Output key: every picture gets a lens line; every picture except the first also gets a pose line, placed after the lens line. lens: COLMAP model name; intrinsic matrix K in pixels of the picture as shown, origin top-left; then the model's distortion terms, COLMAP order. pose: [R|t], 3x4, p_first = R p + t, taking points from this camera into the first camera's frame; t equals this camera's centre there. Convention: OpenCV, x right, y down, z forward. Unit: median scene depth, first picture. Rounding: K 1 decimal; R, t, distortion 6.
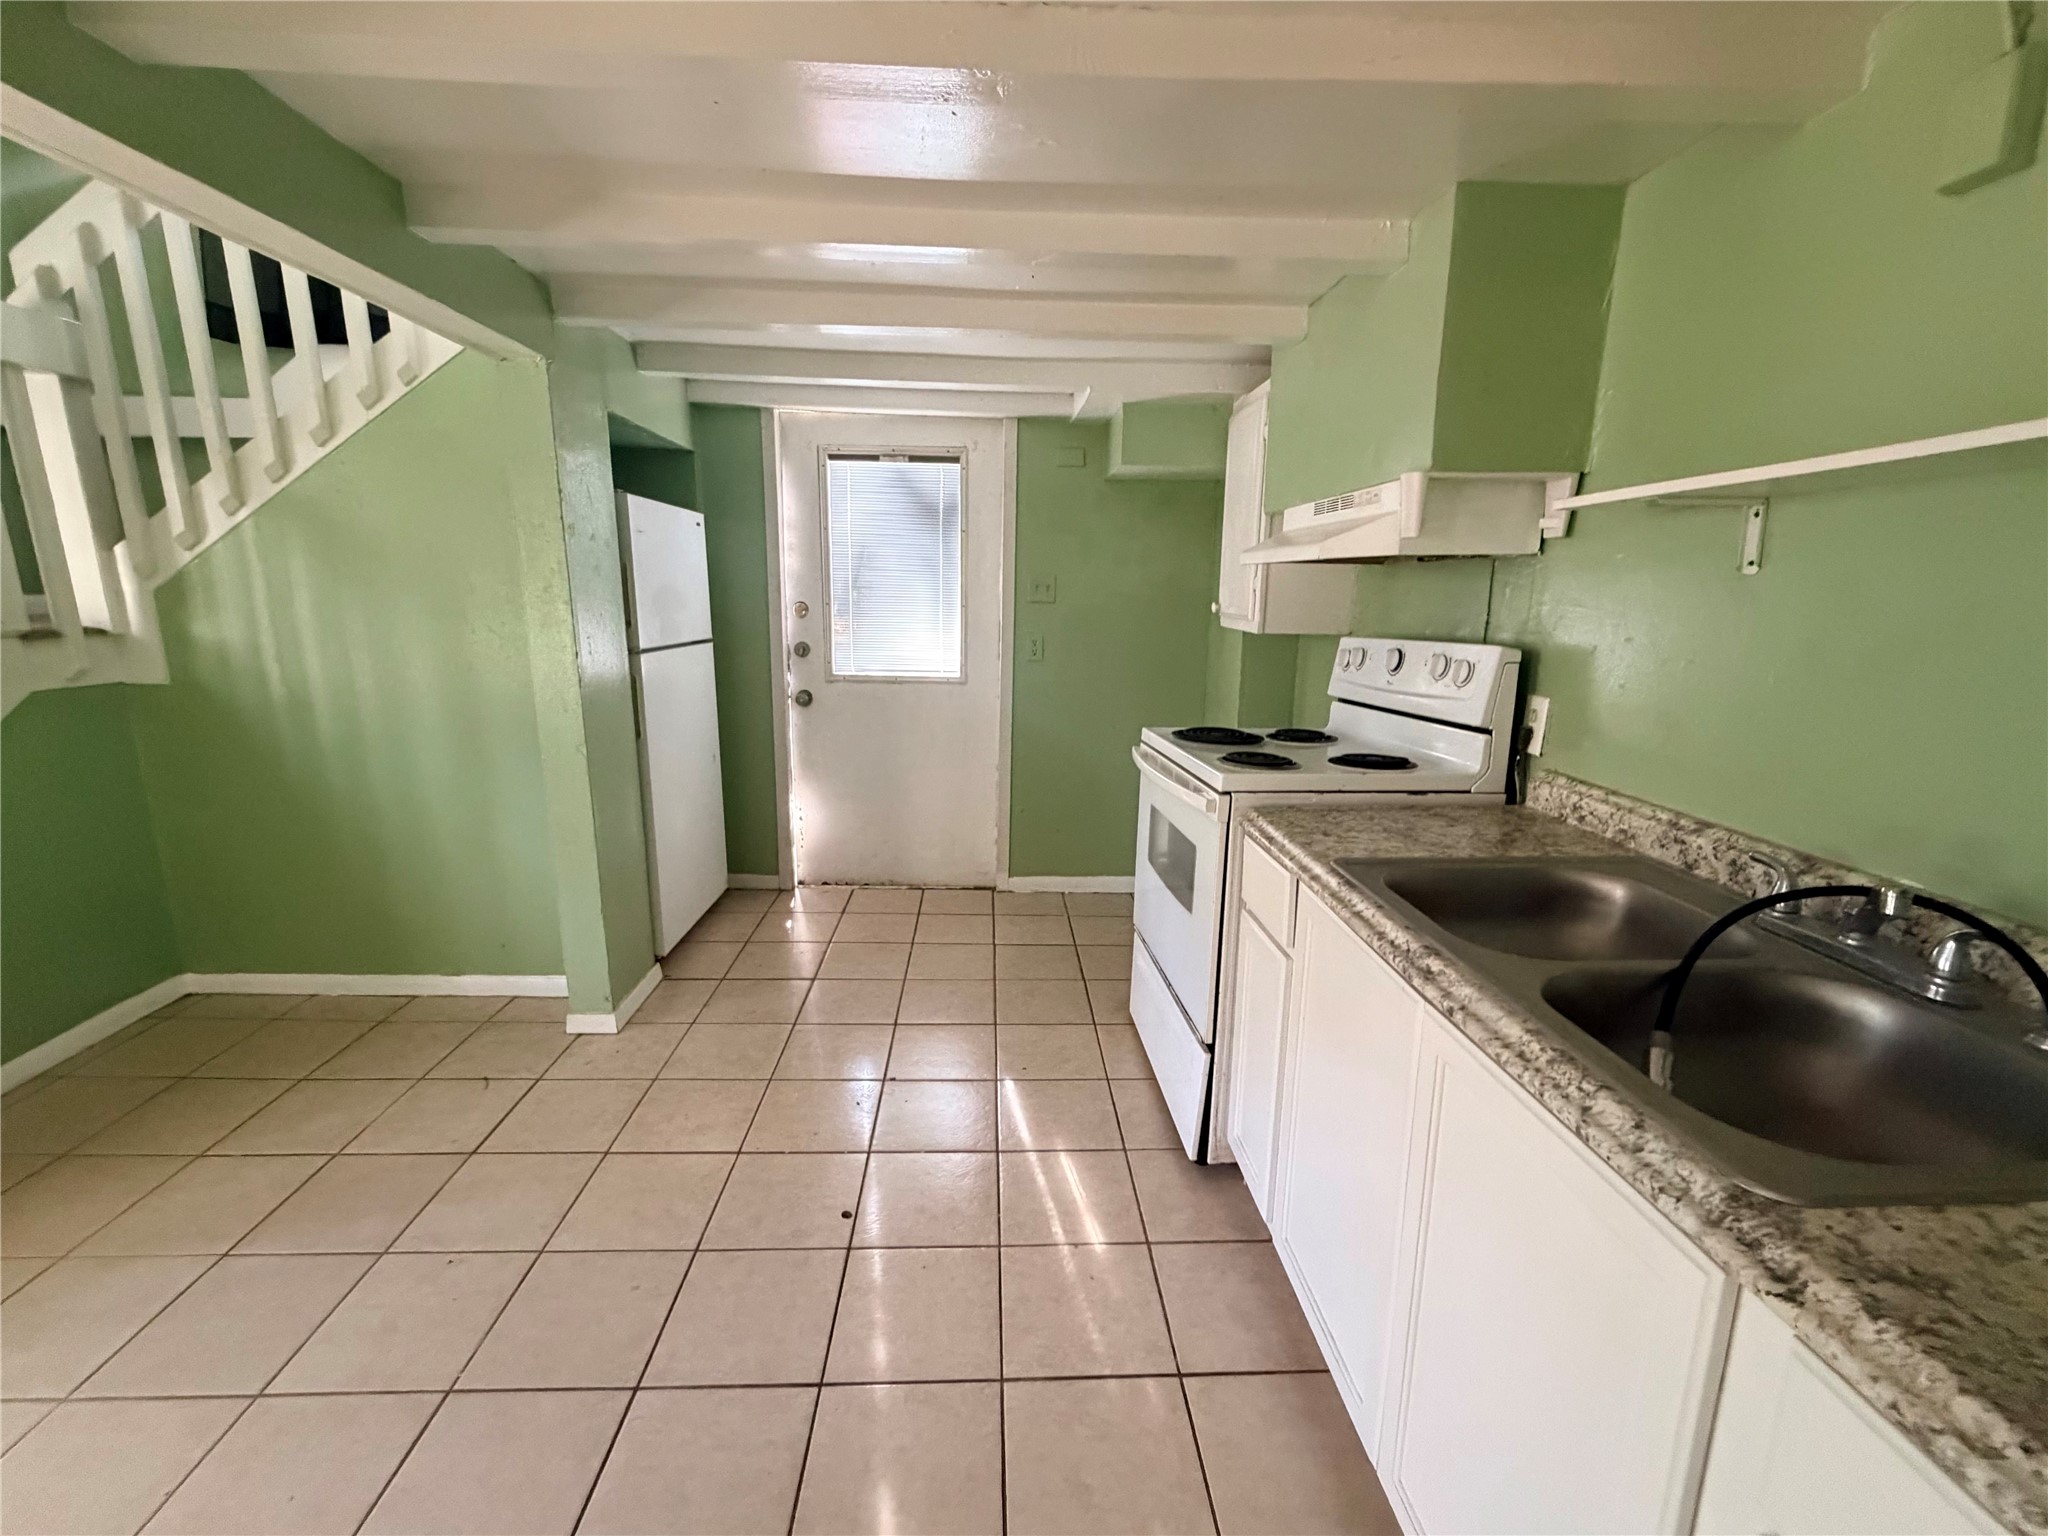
lens RADIAL K [[865.8, 0, 1019.0], [0, 865.8, 774.7], [0, 0, 1]] dist [0.000326, -0.000242]
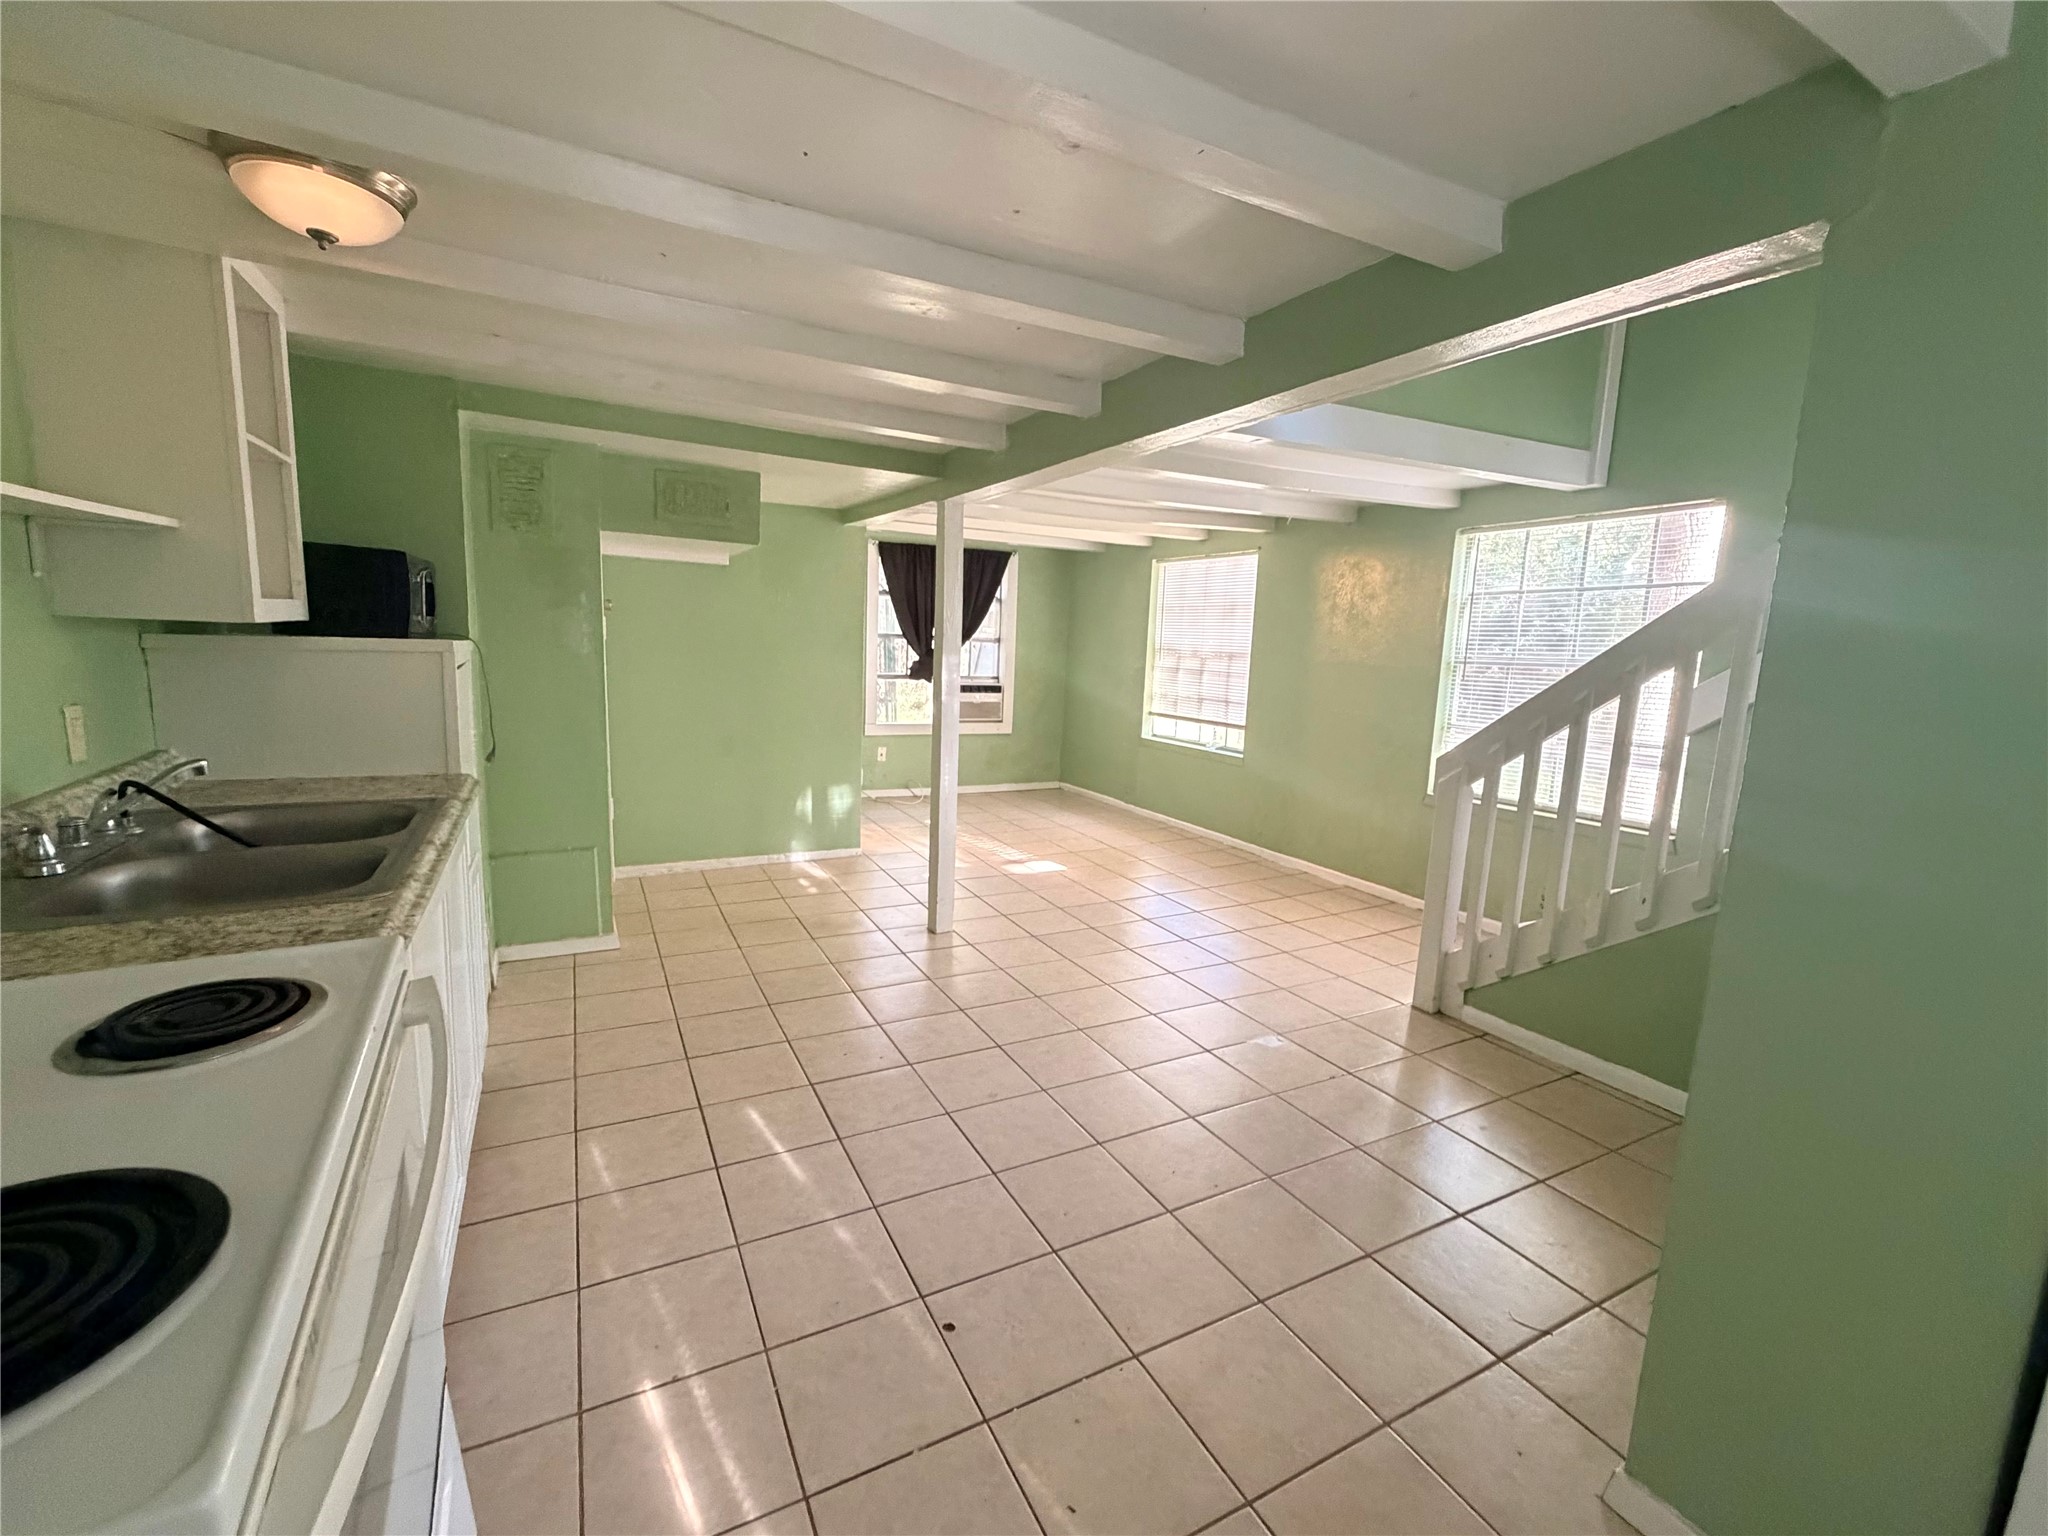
lens RADIAL K [[865.8, 0, 1017.6], [0, 865.8, 768.4], [0, 0, 1]] dist [0.000326, -0.000242]
pose [[-0.904087, 0.025536, -0.426585, 0.090446], [-0.132953, 0.931868, 0.337558, -0.293137], [0.406141, 0.361898, -0.839095, 1.348954]]
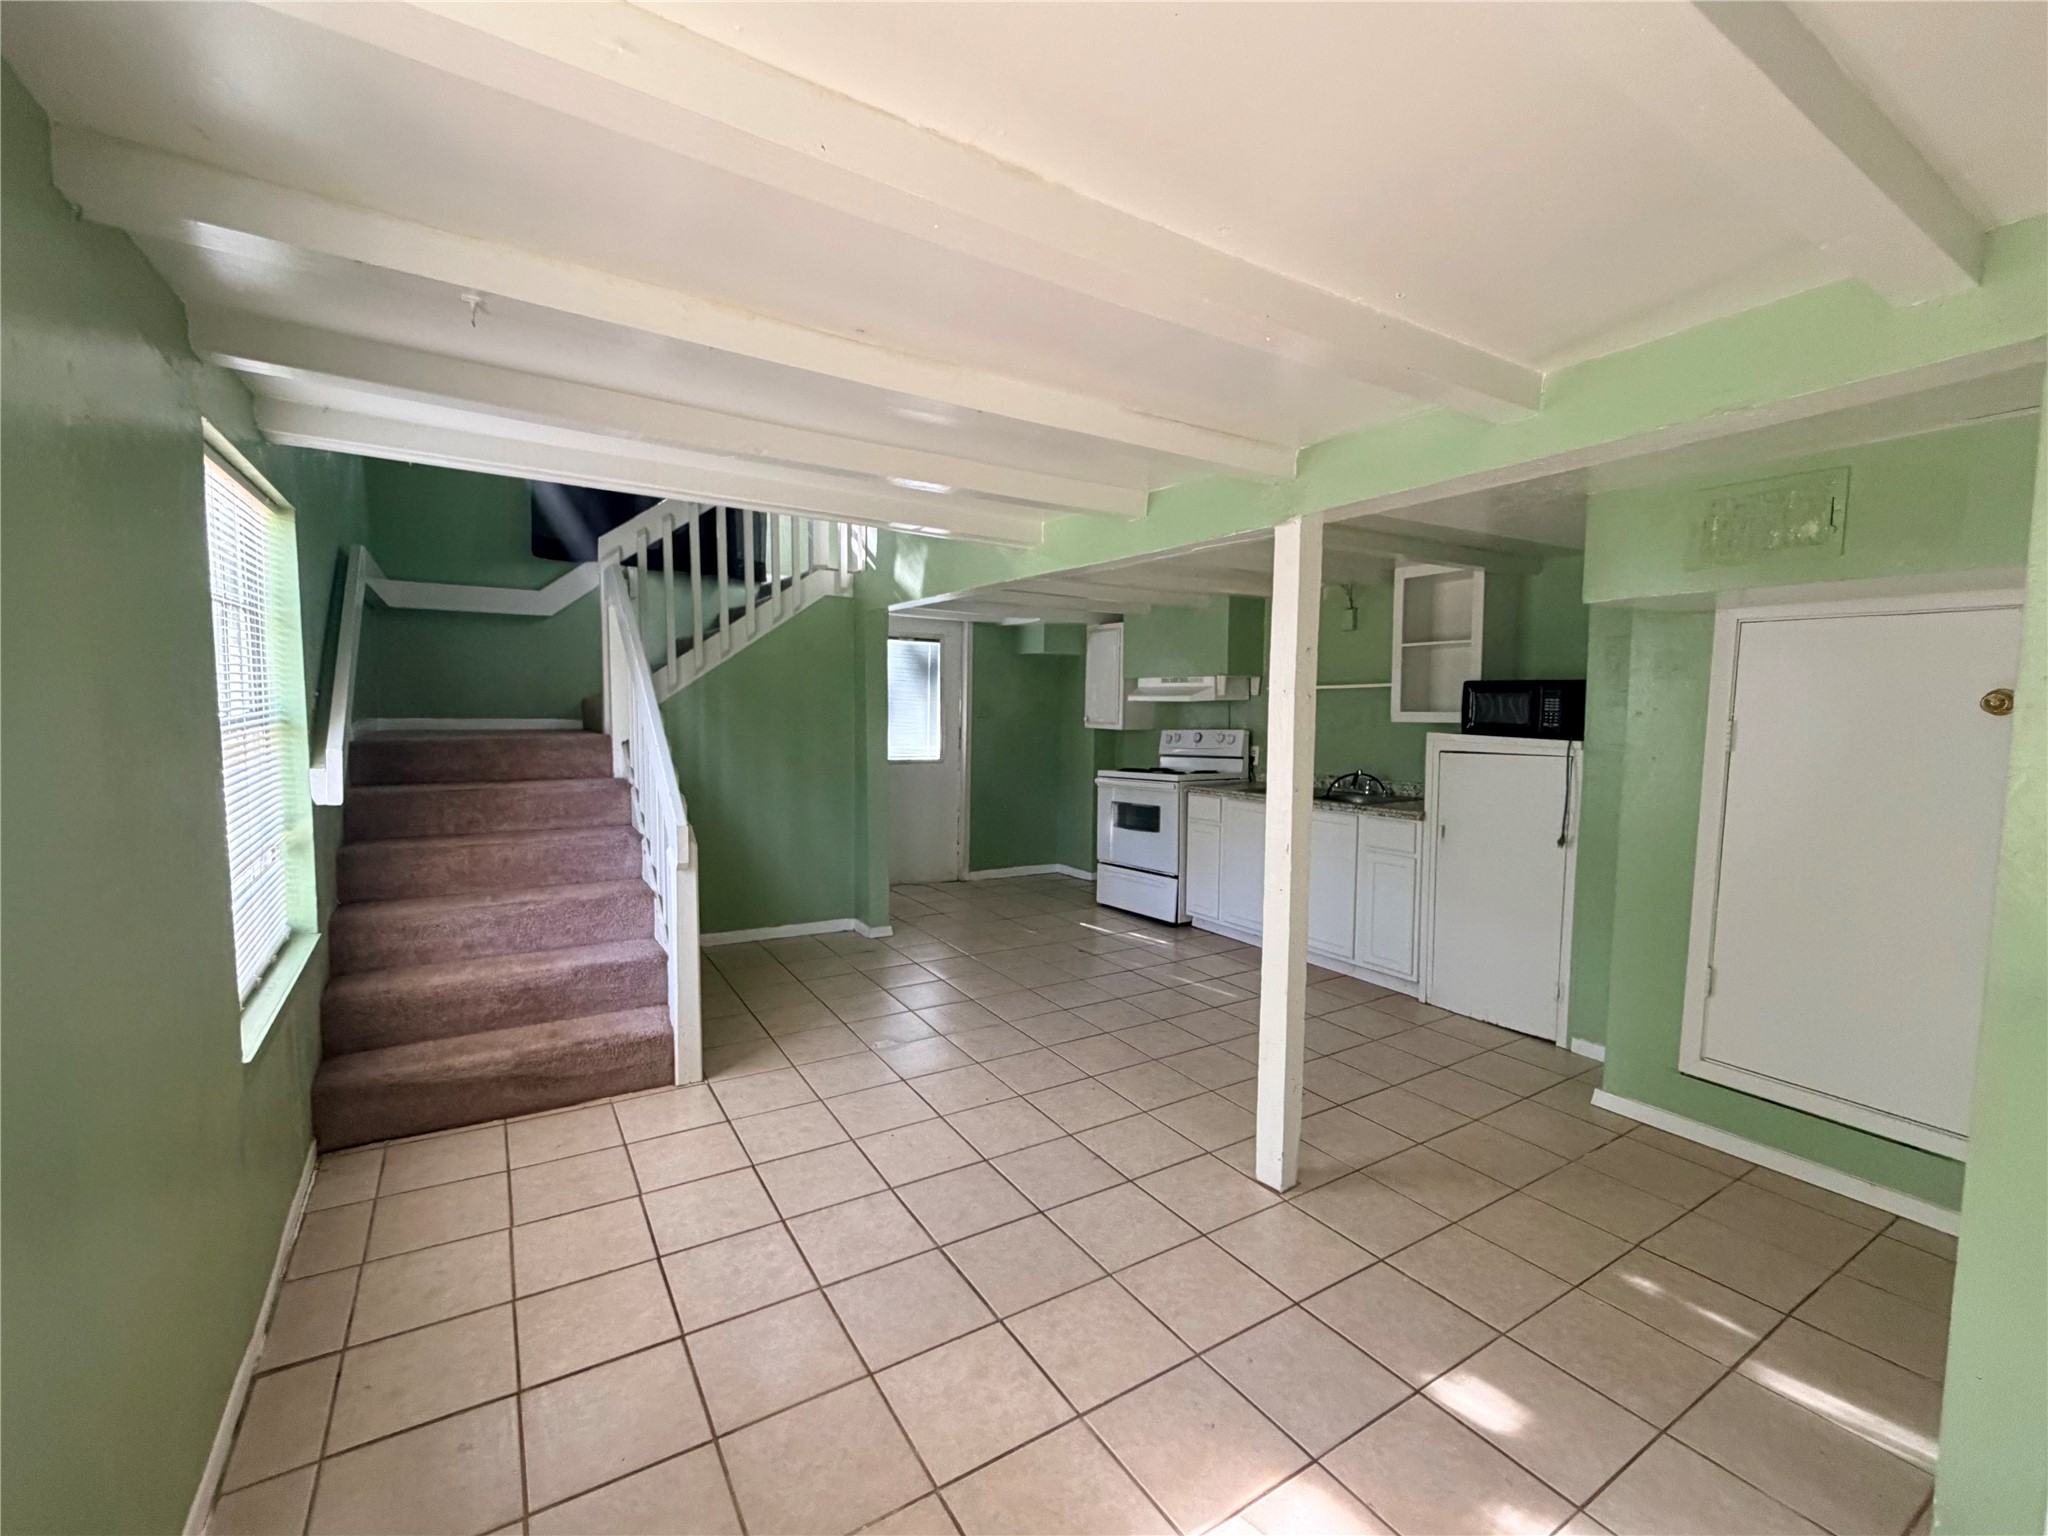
lens RADIAL K [[865.8, 0, 1016.2], [0, 865.8, 769.3], [0, 0, 1]] dist [0.000326, -0.000242]
pose [[0.874331, -0.038453, 0.483805, -1.372557], [0.102250, 0.989076, -0.106174, 0.194021], [-0.474438, 0.142300, 0.868711, -1.051638]]
